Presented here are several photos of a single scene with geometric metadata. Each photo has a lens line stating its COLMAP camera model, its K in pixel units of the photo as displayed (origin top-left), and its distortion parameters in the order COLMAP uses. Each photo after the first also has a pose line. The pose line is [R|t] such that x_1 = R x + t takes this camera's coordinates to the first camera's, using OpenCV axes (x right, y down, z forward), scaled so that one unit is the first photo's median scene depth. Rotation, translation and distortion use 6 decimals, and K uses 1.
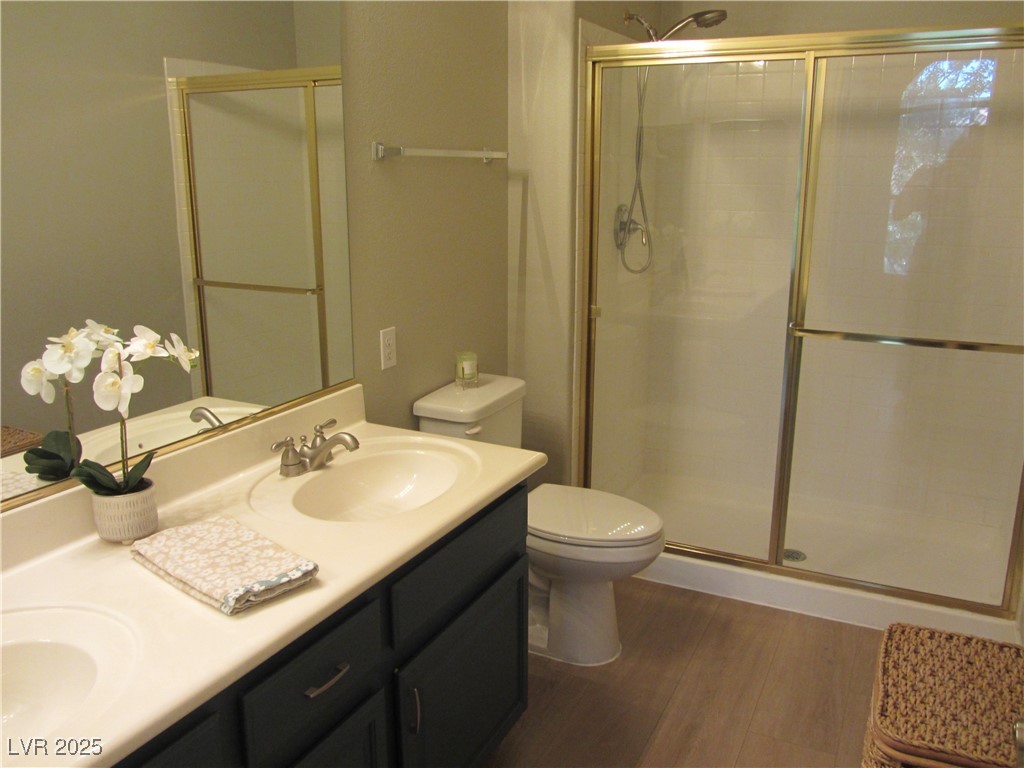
lens RADIAL K [[844.5, 0, 511.7], [0, 844.5, 380.4], [0, 0, 1]] dist [-0.042004, 0.012211]
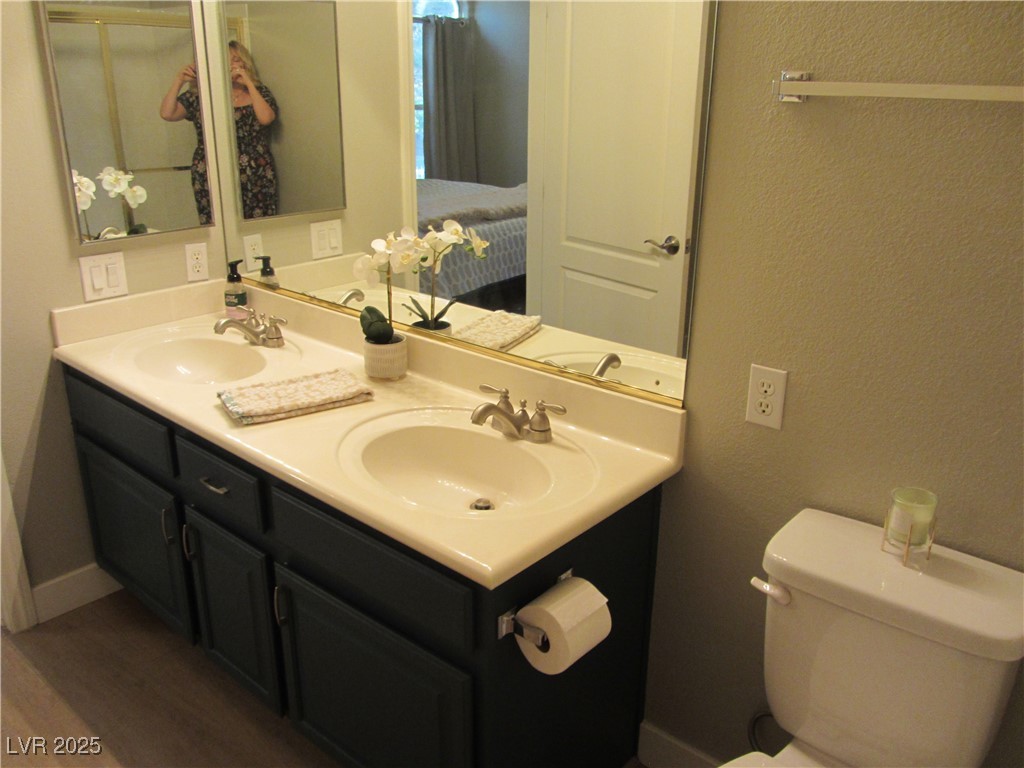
lens RADIAL K [[844.5, 0, 511.7], [0, 844.5, 380.4], [0, 0, 1]] dist [-0.042004, 0.012211]
pose [[-0.245850, 0.325140, -0.913149, 0.564263], [-0.243026, 0.891297, 0.382790, -0.288392], [0.938348, 0.316027, -0.140108, 1.040577]]
